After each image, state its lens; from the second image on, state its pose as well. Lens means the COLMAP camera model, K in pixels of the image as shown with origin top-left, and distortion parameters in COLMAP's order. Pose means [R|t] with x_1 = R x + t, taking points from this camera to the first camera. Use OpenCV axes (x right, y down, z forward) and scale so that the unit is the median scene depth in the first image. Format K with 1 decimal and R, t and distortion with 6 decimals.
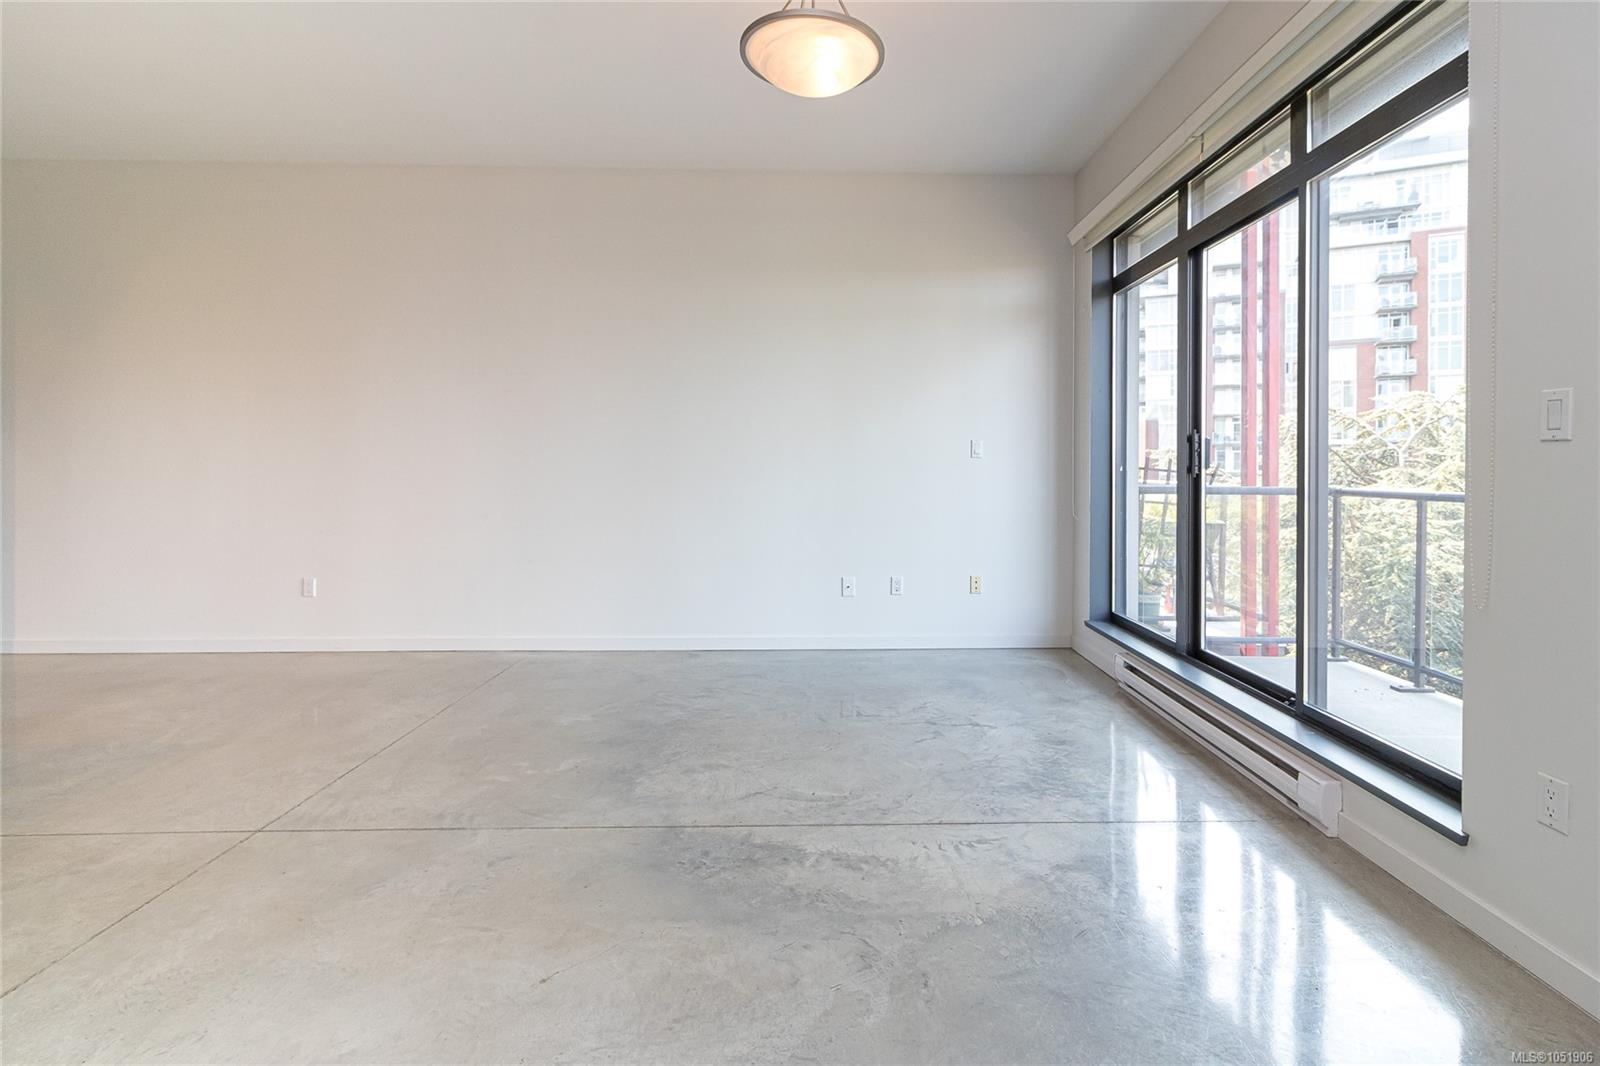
lens RADIAL K [[766.1, 0, 833.8], [0, 766.1, 476.2], [0, 0, 1]] dist [-0.001210, 0.000178]
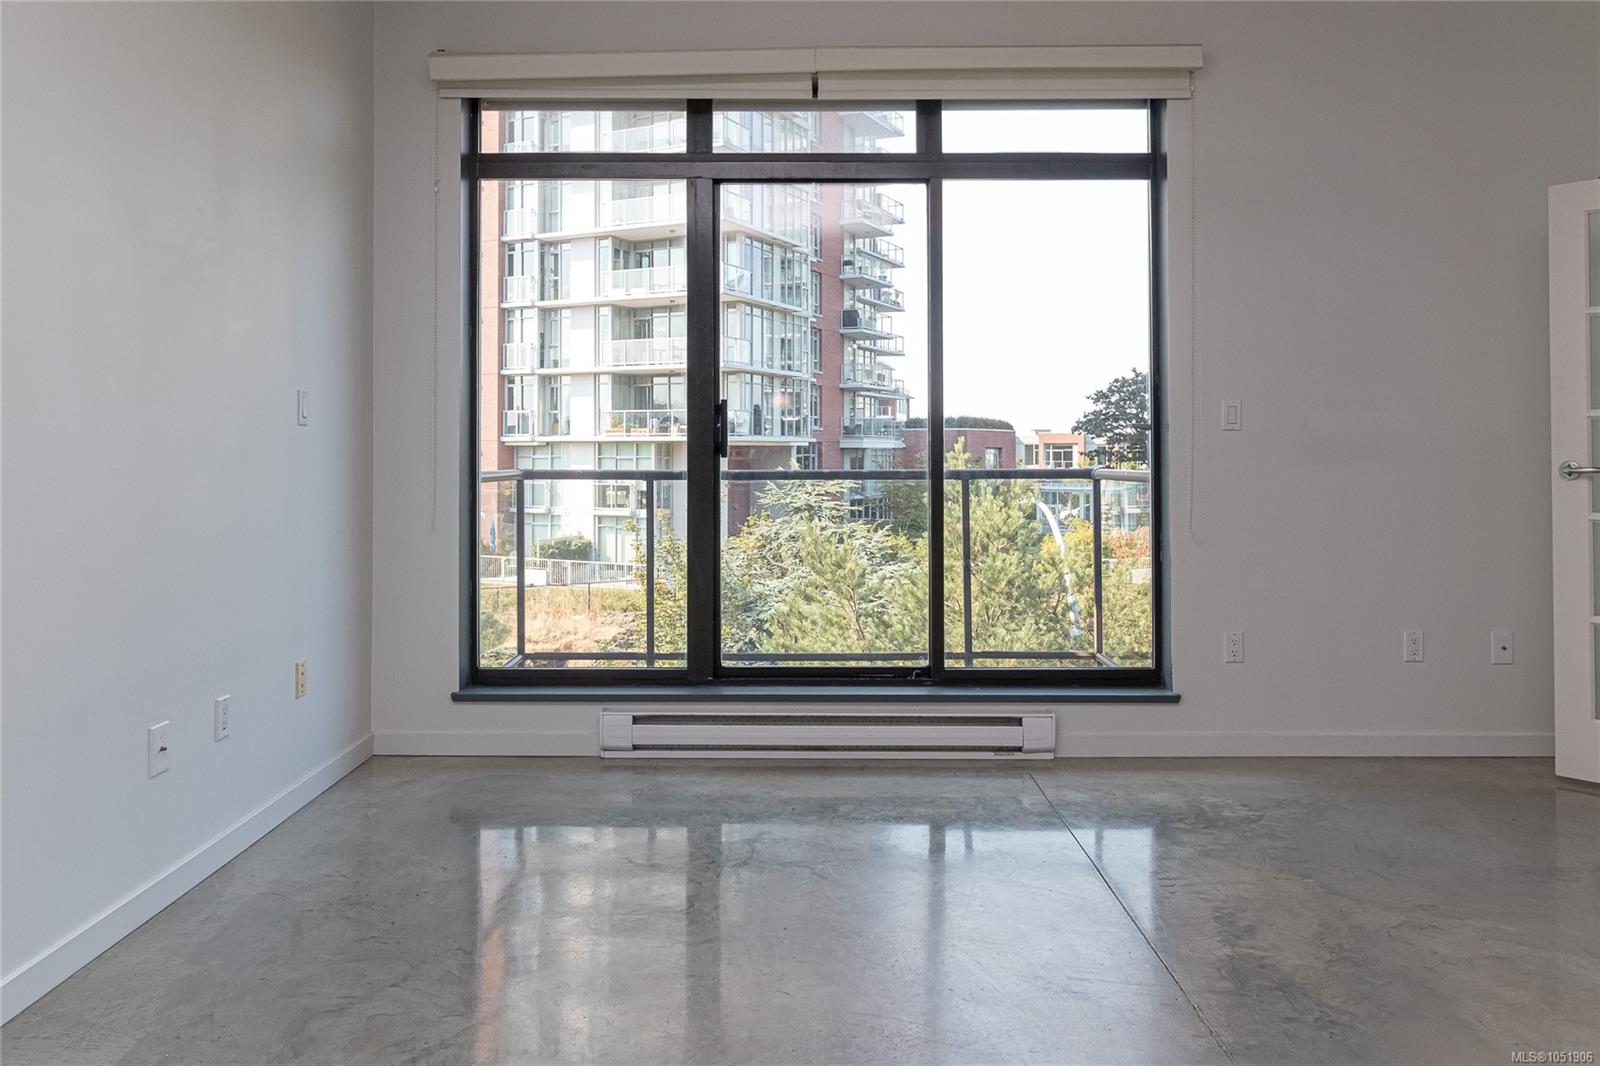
lens RADIAL K [[1158.6, 0, 801.4], [0, 1158.6, 430.4], [0, 0, 1]] dist [0.004305, -0.002093]
pose [[0.023600, 0.014268, 0.999620, -1.124292], [0.009363, 0.999851, -0.014493, -0.012616], [-0.999678, 0.009701, 0.023463, 1.308714]]
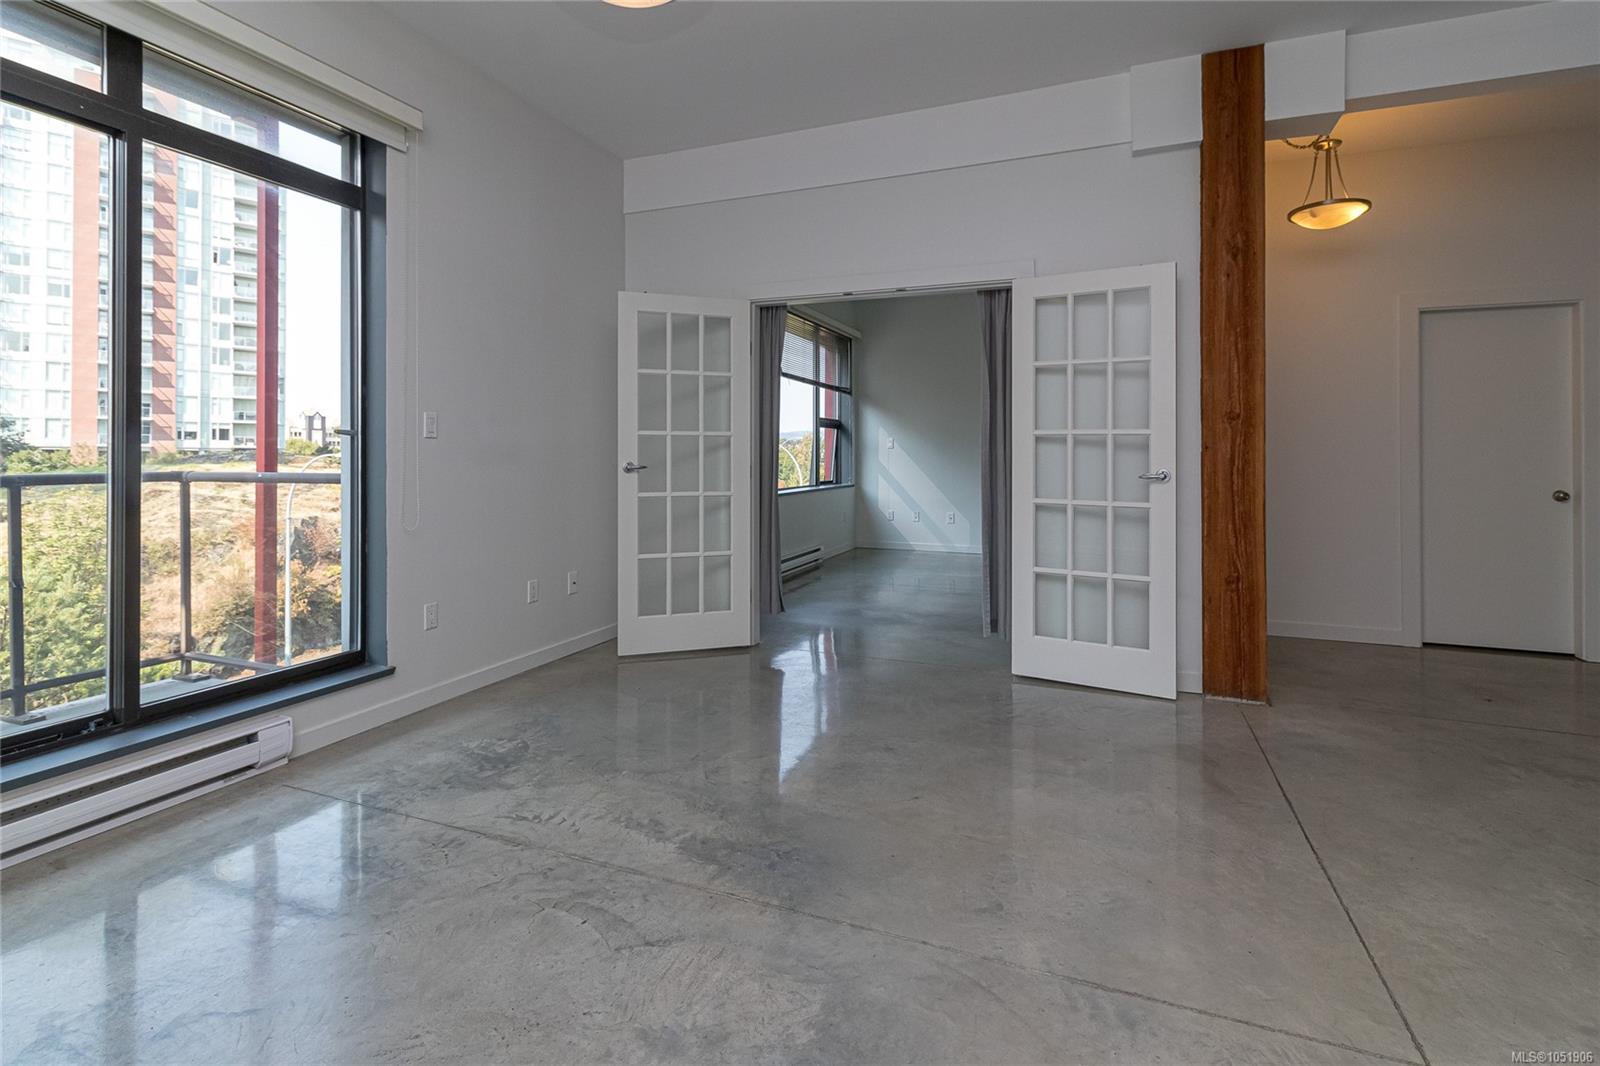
lens RADIAL K [[765.7, 0, 796.5], [0, 765.7, 448.1], [0, 0, 1]] dist [-0.000232, 0.000892]
pose [[-0.917647, -0.003428, 0.397383, -0.529195], [-0.002275, 0.999992, 0.003374, -0.020715], [-0.397391, 0.002193, -0.917647, 1.727144]]
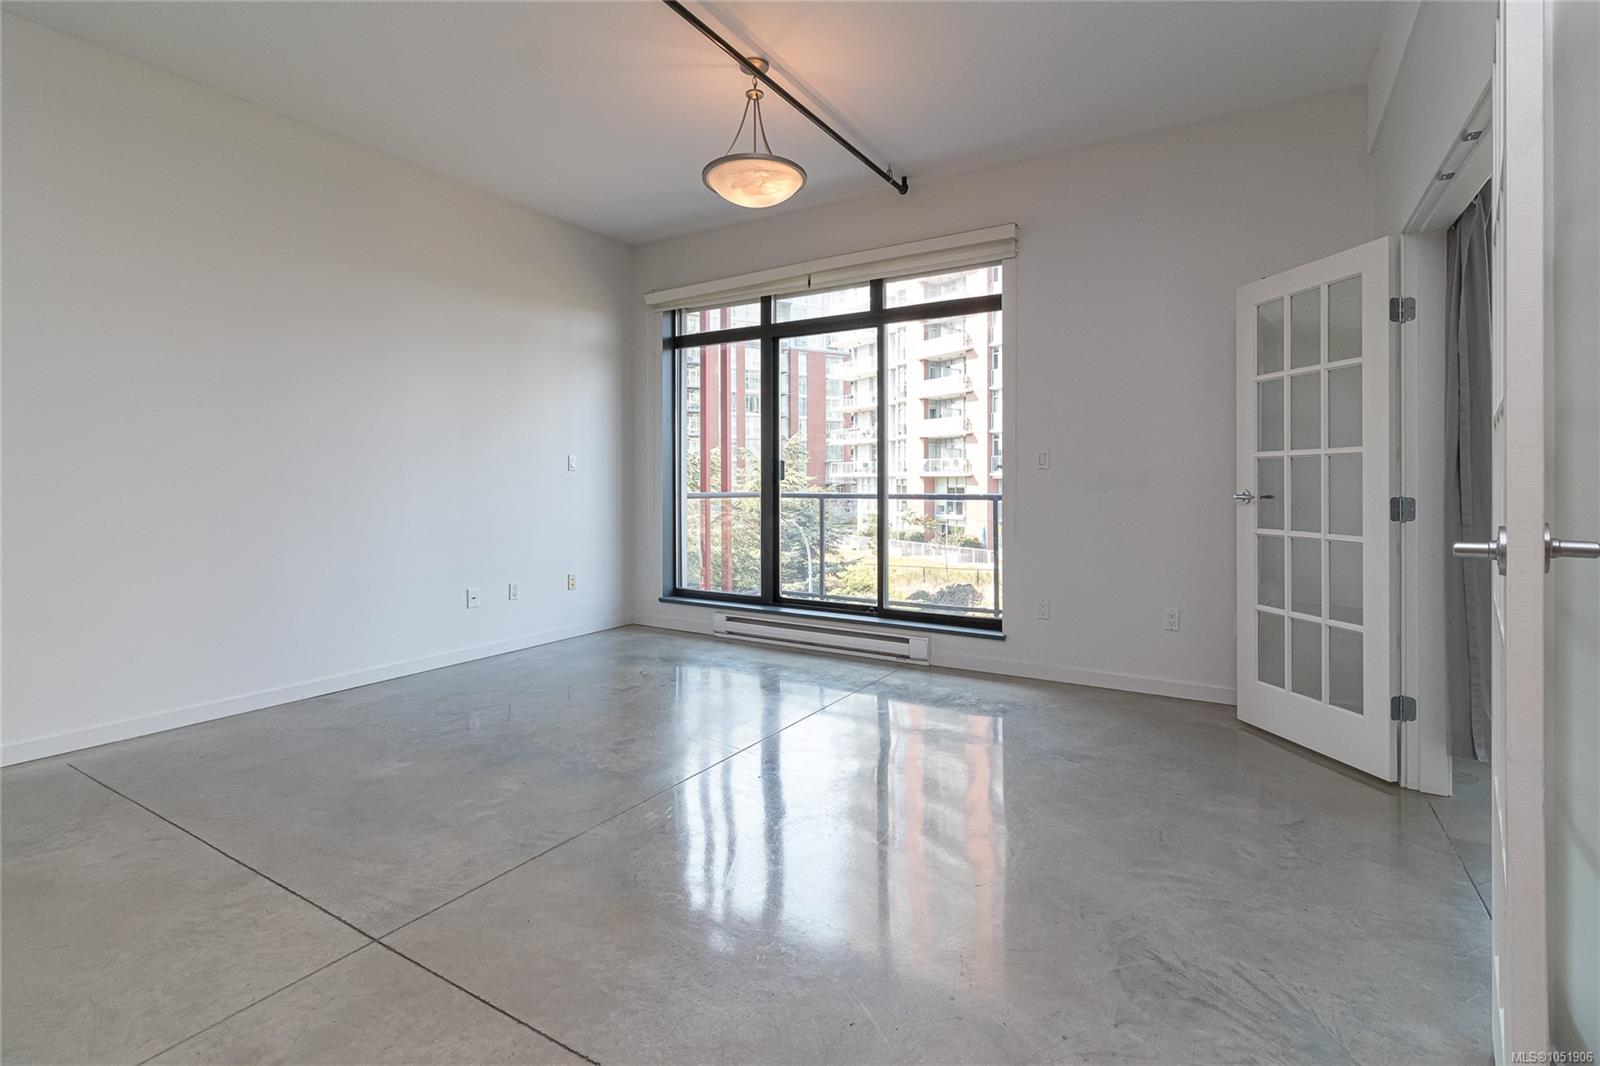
lens RADIAL K [[761.5, 0, 792.9], [0, 761.5, 486.2], [0, 0, 1]] dist [0.000176, 0.000406]
pose [[0.548861, -0.007706, 0.835878, -1.158709], [0.008891, 0.999955, 0.003381, -0.003131], [-0.835867, 0.005577, 0.548904, 0.205058]]
